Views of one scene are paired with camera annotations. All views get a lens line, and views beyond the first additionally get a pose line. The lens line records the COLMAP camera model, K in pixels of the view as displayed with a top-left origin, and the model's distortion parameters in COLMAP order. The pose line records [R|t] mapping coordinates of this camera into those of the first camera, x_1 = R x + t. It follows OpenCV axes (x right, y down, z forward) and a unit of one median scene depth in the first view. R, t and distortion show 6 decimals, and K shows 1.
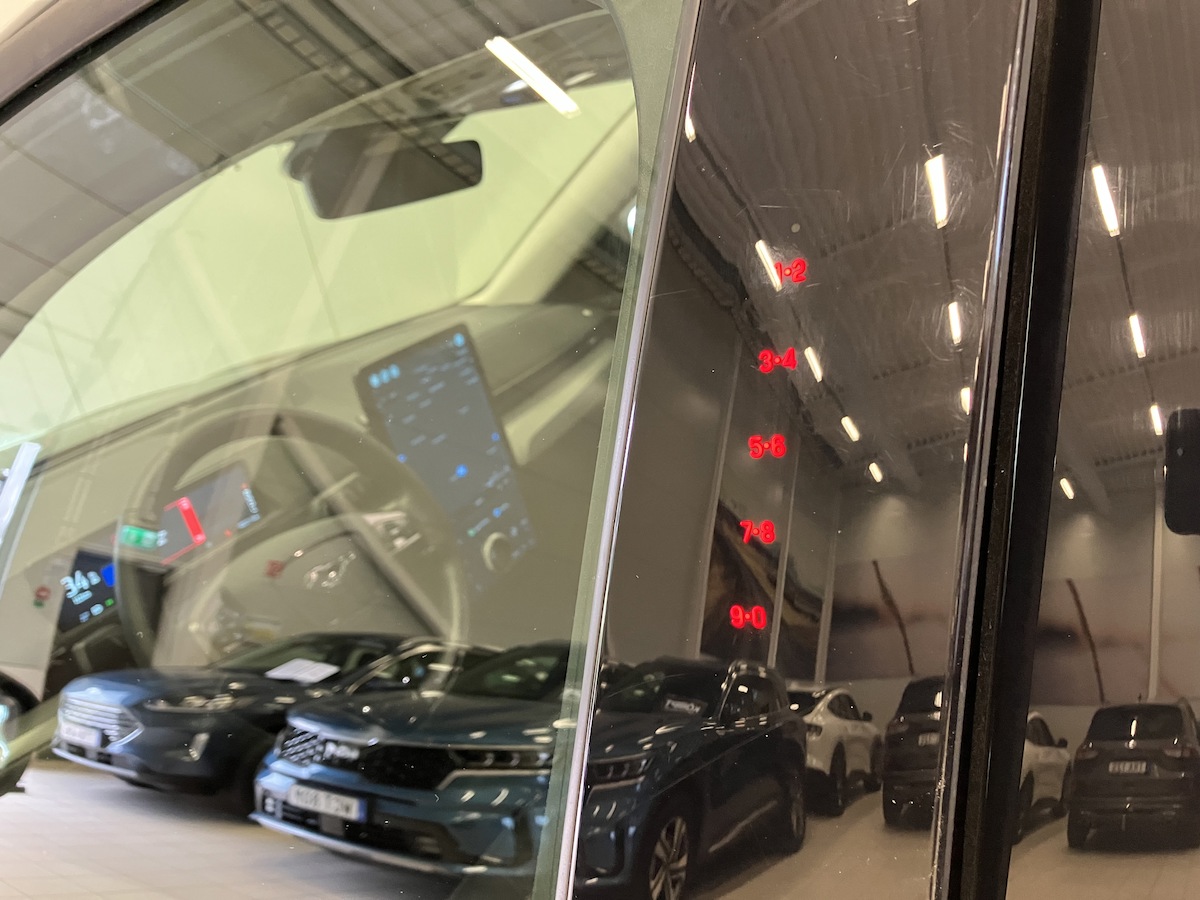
lens RADIAL K [[973.4, 0, 600.0], [0, 973.4, 450.0], [0, 0, 1]] dist [-0.006595, -0.096800]
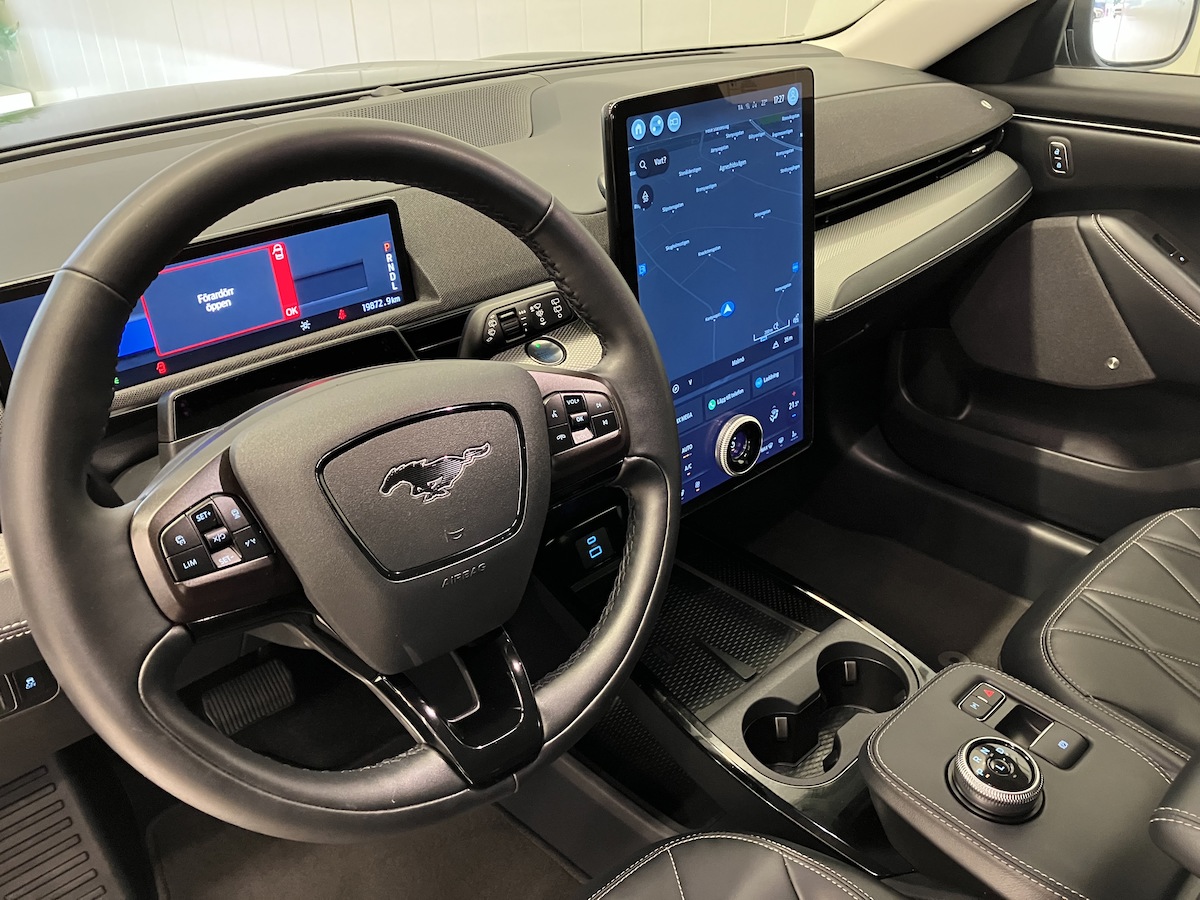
lens RADIAL K [[964.7, 0, 599.5], [0, 964.7, 471.3], [0, 0, 1]] dist [0.069597, -0.089522]
pose [[0.921406, 0.338985, -0.189999, -0.063247], [-0.279587, 0.917859, 0.281721, -0.036511], [0.269892, -0.206458, 0.940496, 0.358707]]
